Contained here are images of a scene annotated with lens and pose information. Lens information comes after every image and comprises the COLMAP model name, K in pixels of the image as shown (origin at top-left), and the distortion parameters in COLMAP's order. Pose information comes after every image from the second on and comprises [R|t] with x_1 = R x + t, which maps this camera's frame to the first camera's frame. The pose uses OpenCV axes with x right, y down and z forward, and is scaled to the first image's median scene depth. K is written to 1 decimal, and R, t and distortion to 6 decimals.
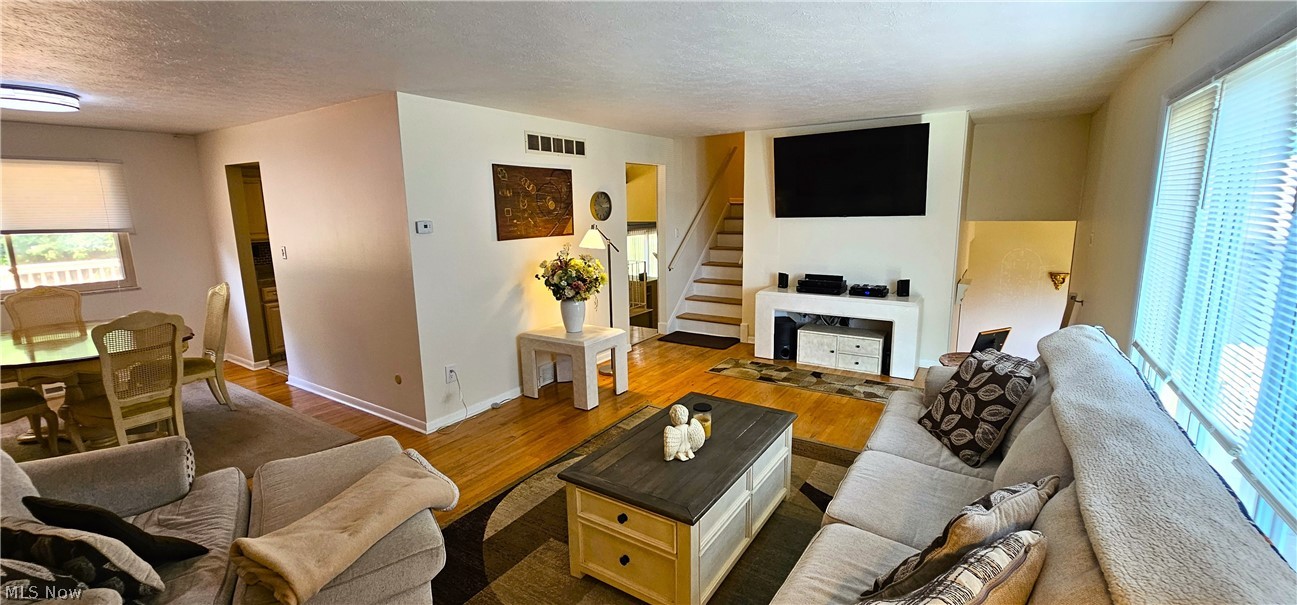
lens RADIAL K [[530.7, 0, 652.1], [0, 530.7, 298.9], [0, 0, 1]] dist [0.000652, -0.001014]
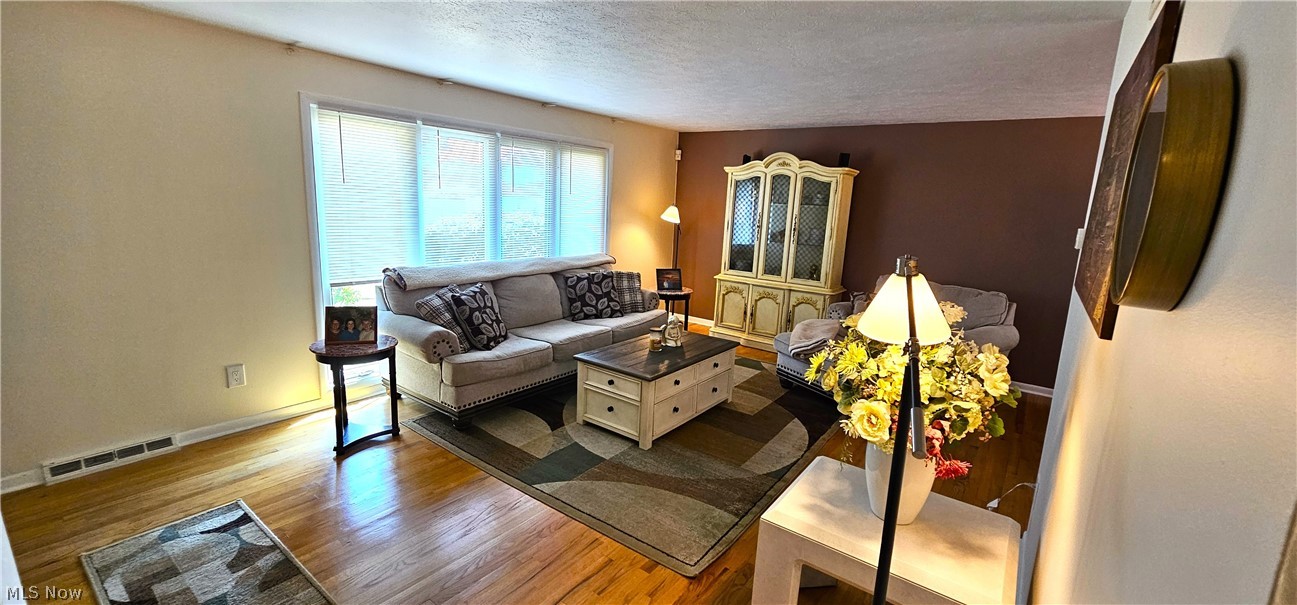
lens RADIAL K [[530.7, 0, 652.1], [0, 530.7, 298.9], [0, 0, 1]] dist [0.000652, -0.001014]
pose [[-0.997559, -0.040773, 0.056689, 0.013631], [-0.018176, 0.935459, 0.352966, -0.229043], [-0.067422, 0.351074, -0.933917, 1.349808]]
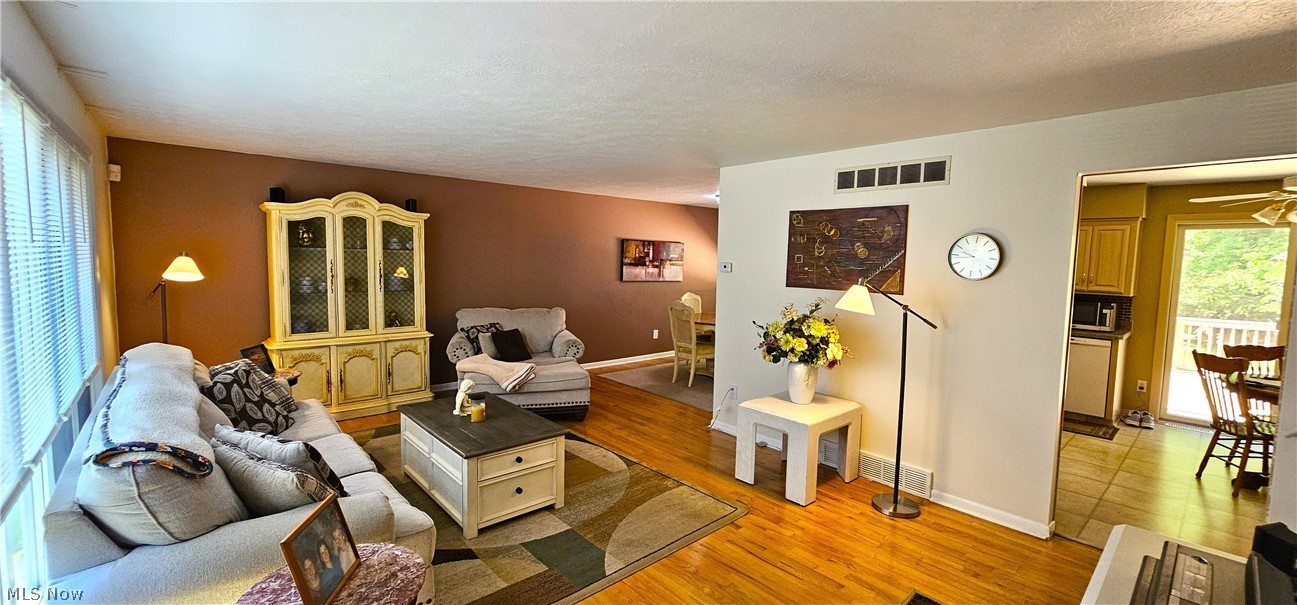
lens RADIAL K [[530.7, 0, 652.1], [0, 530.7, 298.9], [0, 0, 1]] dist [0.000652, -0.001014]
pose [[-0.253231, 0.087732, -0.963420, 0.706835], [-0.185943, 0.972896, 0.137470, -0.169679], [0.949368, 0.213953, -0.230054, 0.952457]]
